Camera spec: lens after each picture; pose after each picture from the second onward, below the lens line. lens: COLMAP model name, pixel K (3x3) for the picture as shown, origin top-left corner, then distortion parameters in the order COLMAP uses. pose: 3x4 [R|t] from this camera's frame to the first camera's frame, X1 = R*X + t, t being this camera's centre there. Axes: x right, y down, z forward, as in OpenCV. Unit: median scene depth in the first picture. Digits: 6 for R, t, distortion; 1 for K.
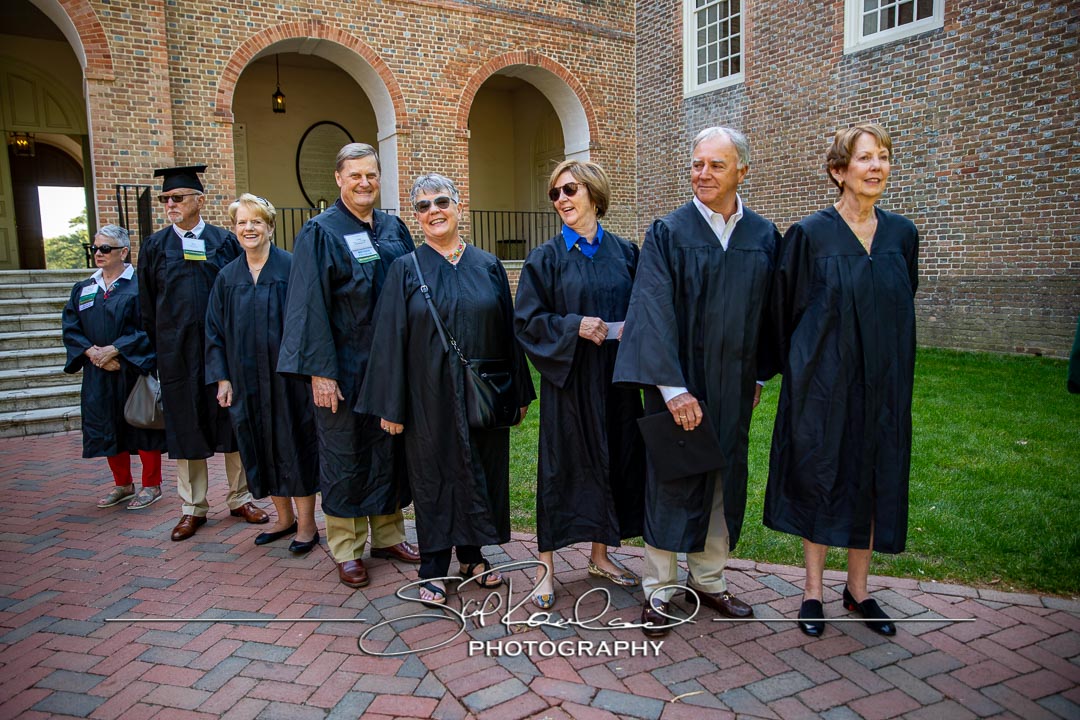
lens RADIAL K [[723.9, 0, 532.5], [0, 723.9, 358.9], [0, 0, 1]] dist [-0.109574, 0.077954]
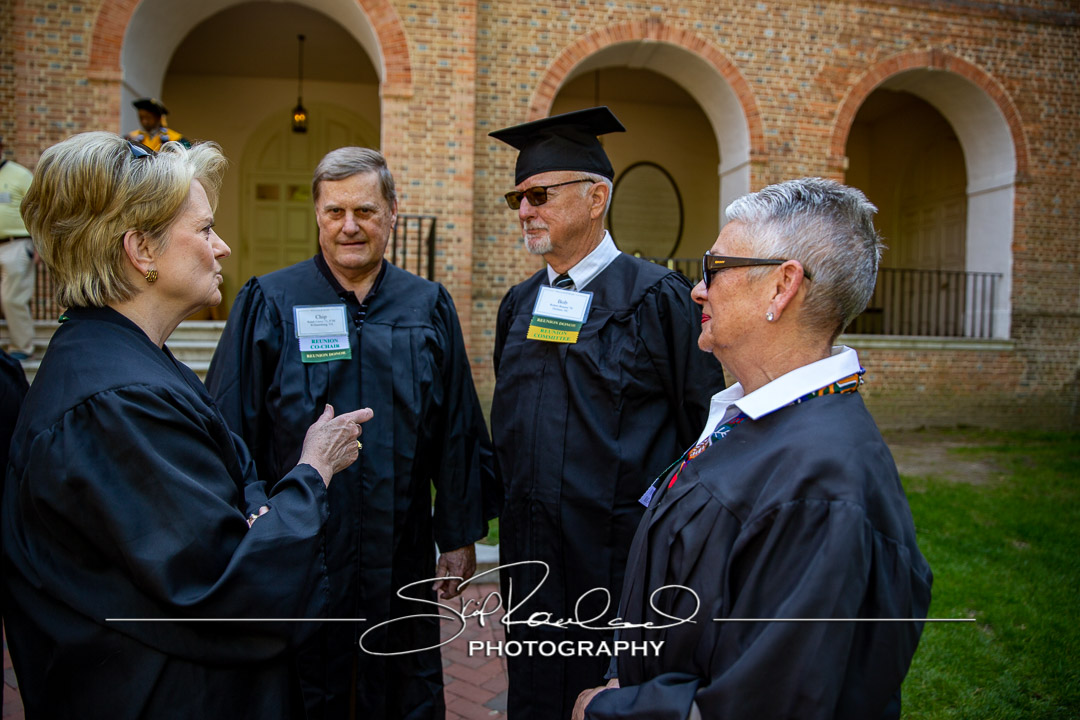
lens RADIAL K [[723.9, 0, 532.5], [0, 723.9, 358.9], [0, 0, 1]] dist [-0.109574, 0.077954]
pose [[0.926229, 0.053156, -0.373195, -0.120864], [-0.086216, 0.993639, -0.072450, -0.038964], [0.366969, 0.099281, 0.924920, 0.264949]]
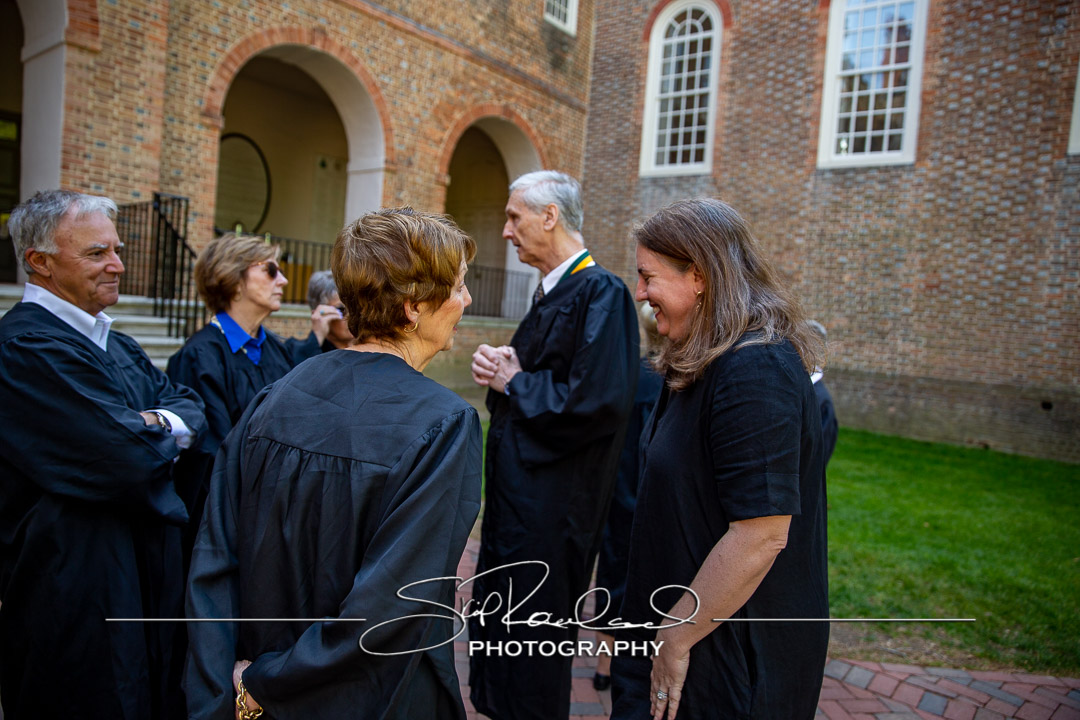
lens RADIAL K [[723.9, 0, 532.5], [0, 723.9, 358.9], [0, 0, 1]] dist [-0.109574, 0.077954]
pose [[0.937369, 0.073230, 0.340553, -0.330603], [-0.053059, 0.996261, -0.068184, -0.025740], [-0.344273, 0.045844, 0.937750, 0.102948]]
